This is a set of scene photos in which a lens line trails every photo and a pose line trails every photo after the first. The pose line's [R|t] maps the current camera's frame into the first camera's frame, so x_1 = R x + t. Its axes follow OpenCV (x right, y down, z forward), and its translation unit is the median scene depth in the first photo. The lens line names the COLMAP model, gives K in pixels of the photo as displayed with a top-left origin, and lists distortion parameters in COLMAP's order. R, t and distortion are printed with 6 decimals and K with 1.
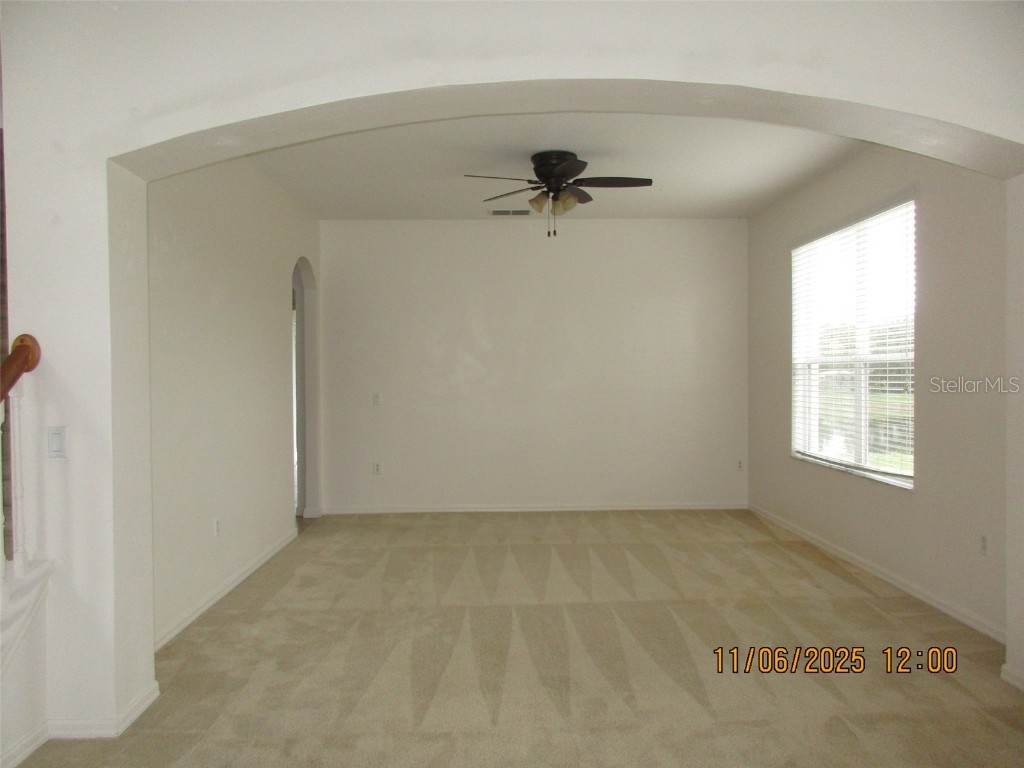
lens RADIAL K [[767.2, 0, 512.0], [0, 767.2, 384.0], [0, 0, 1]] dist [0.000157, -0.004460]
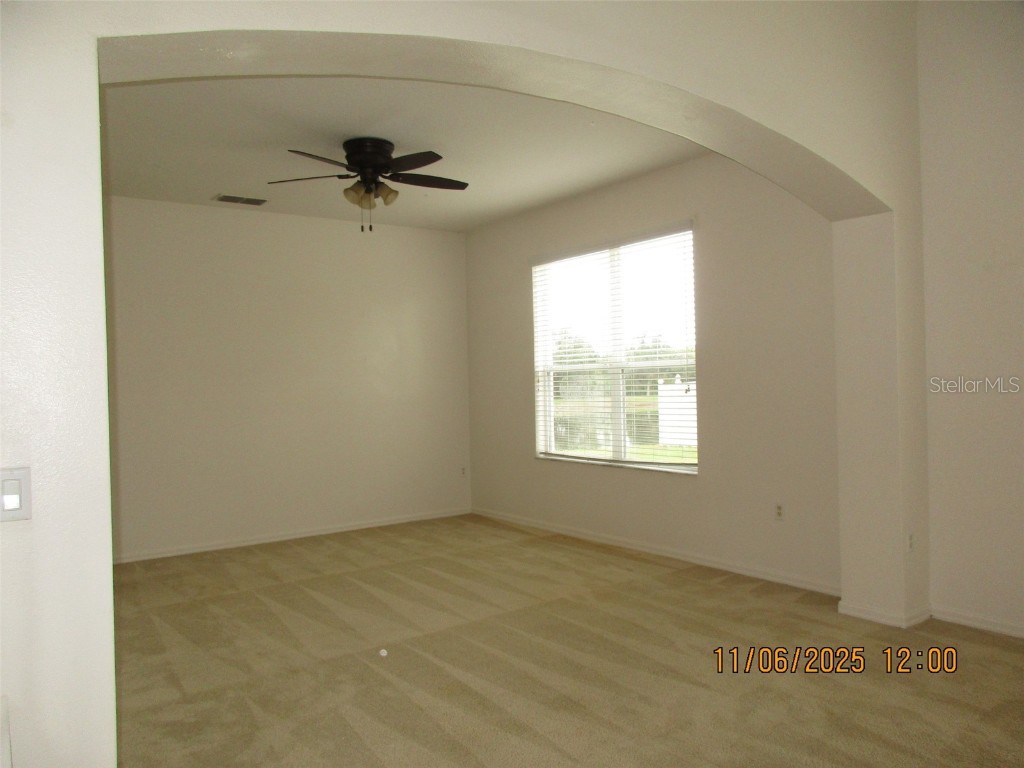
lens RADIAL K [[767.2, 0, 512.0], [0, 767.2, 384.0], [0, 0, 1]] dist [0.000157, -0.004460]
pose [[0.822796, -0.015251, 0.568132, -0.368672], [0.027278, 0.999548, -0.012673, 0.005095], [-0.567682, 0.025925, 0.822840, 0.178526]]
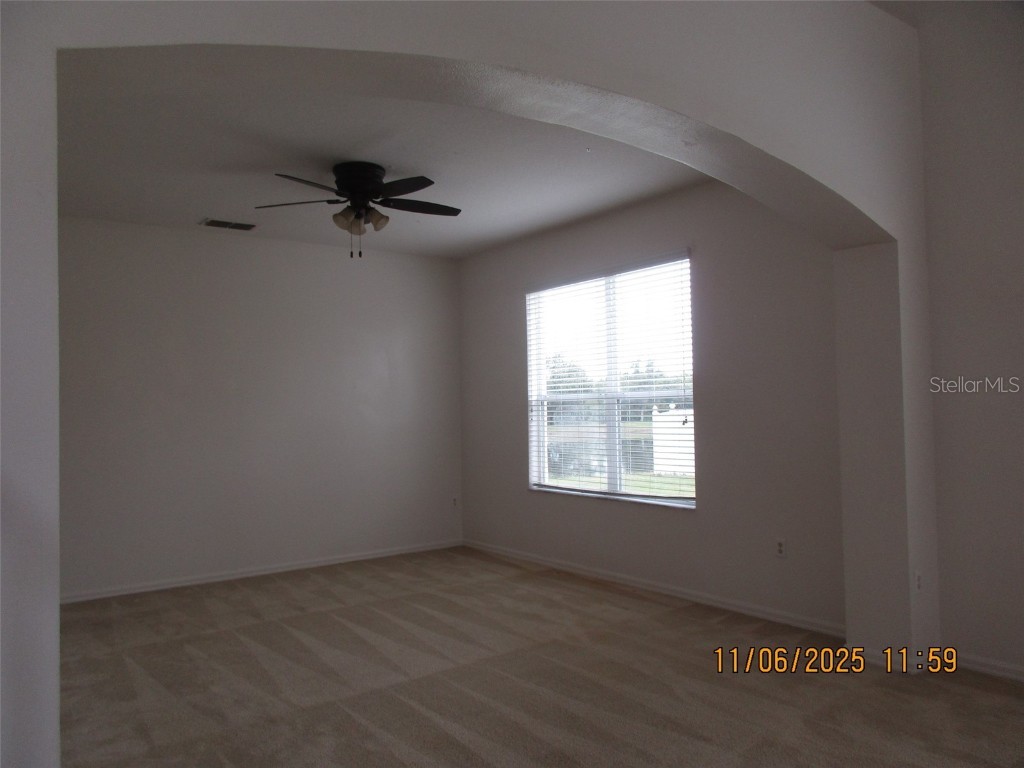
lens RADIAL K [[767.2, 0, 512.0], [0, 767.2, 384.0], [0, 0, 1]] dist [0.000157, -0.004460]
pose [[0.818436, 0.007569, 0.574548, -0.348996], [0.022442, 0.998729, -0.045125, -0.003171], [-0.574159, 0.049826, 0.817226, 0.203089]]
